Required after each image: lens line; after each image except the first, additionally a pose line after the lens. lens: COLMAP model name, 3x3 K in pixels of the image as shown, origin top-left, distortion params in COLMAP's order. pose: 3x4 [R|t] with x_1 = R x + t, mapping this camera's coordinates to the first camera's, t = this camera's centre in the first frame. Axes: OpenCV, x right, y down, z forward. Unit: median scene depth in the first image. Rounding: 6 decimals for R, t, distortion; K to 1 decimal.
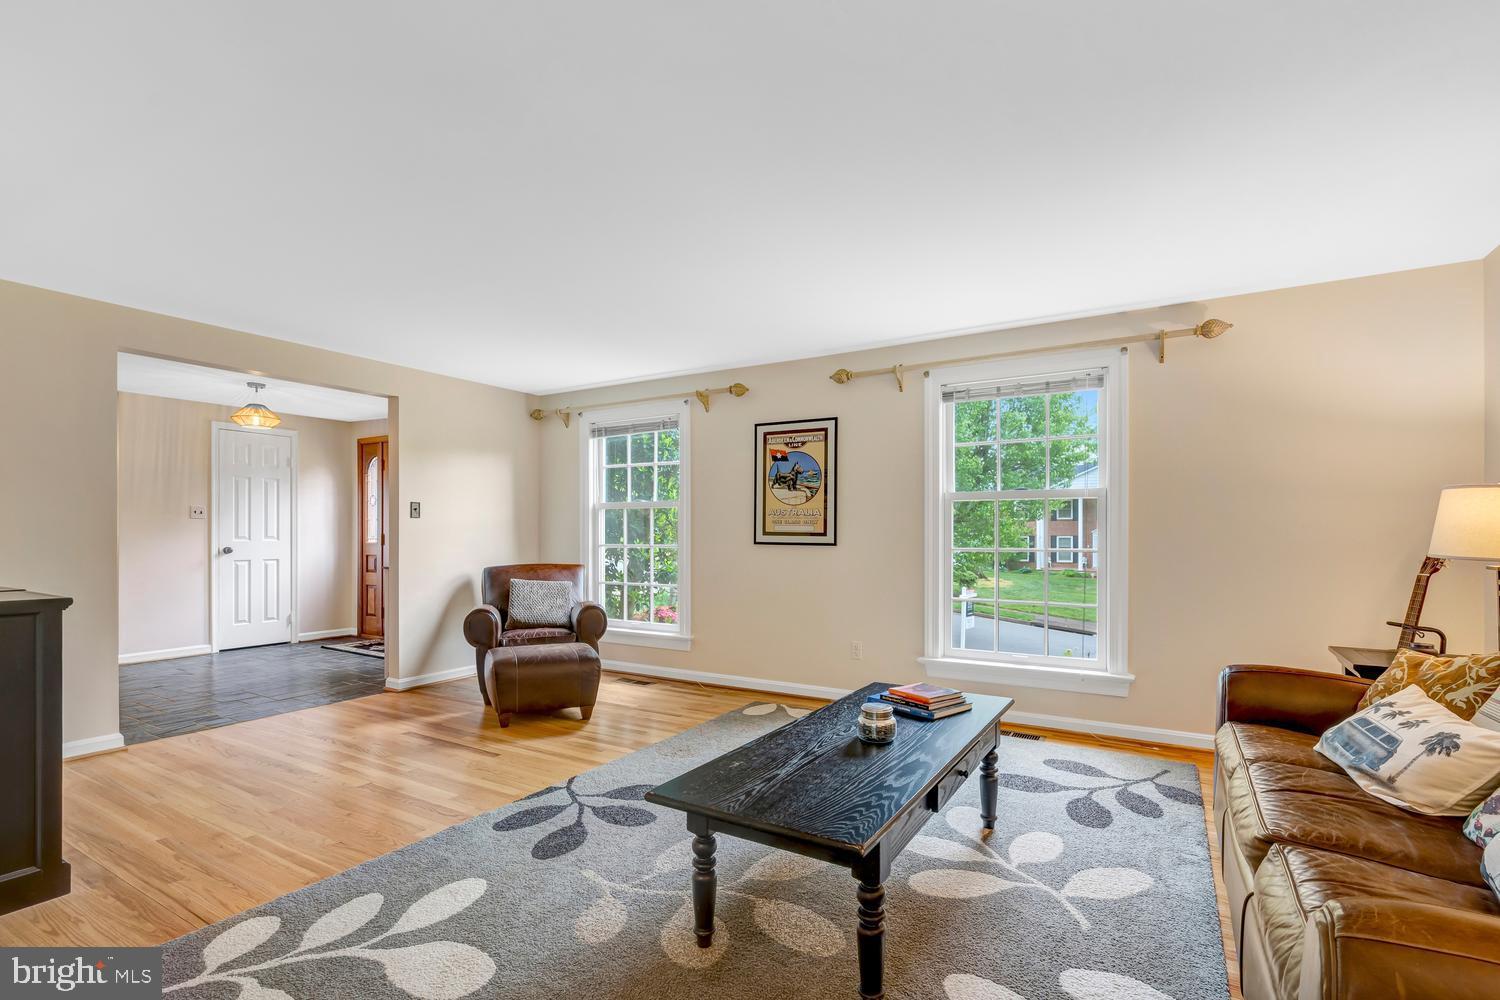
lens RADIAL K [[691.1, 0, 742.0], [0, 691.1, 538.3], [0, 0, 1]] dist [-0.008125, 0.003146]
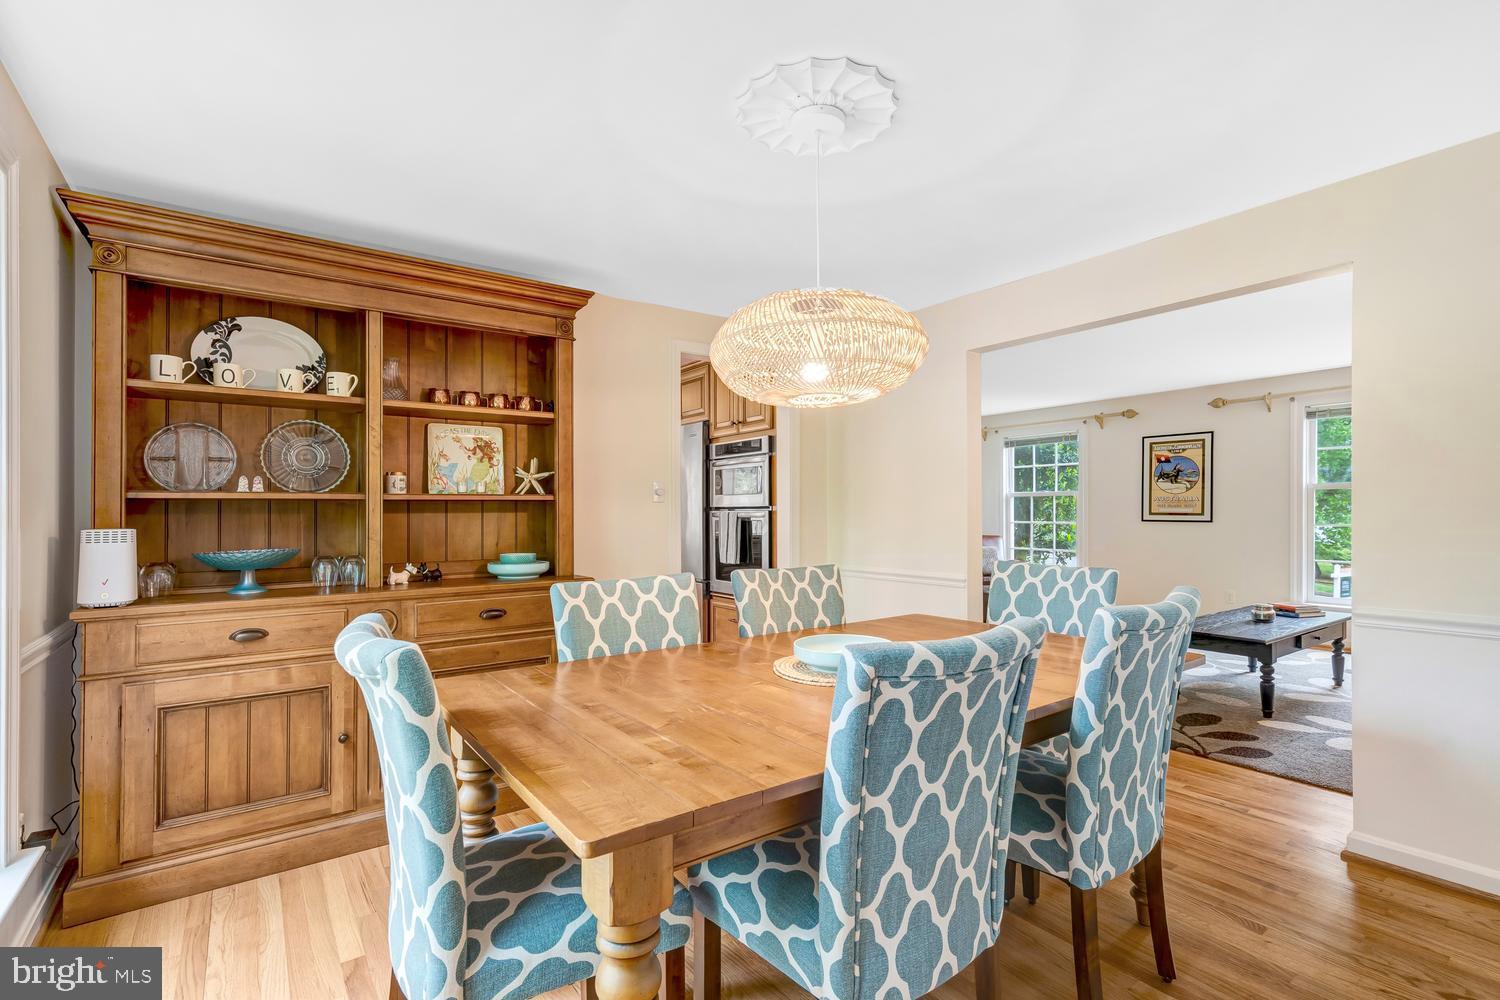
lens RADIAL K [[691.1, 0, 731.3], [0, 691.1, 523.9], [0, 0, 1]] dist [-0.008125, 0.003146]
pose [[0.914617, -0.001968, -0.404317, -0.186670], [0.007826, 0.999887, 0.012838, -0.011252], [0.404246, -0.014906, 0.914529, -0.659413]]
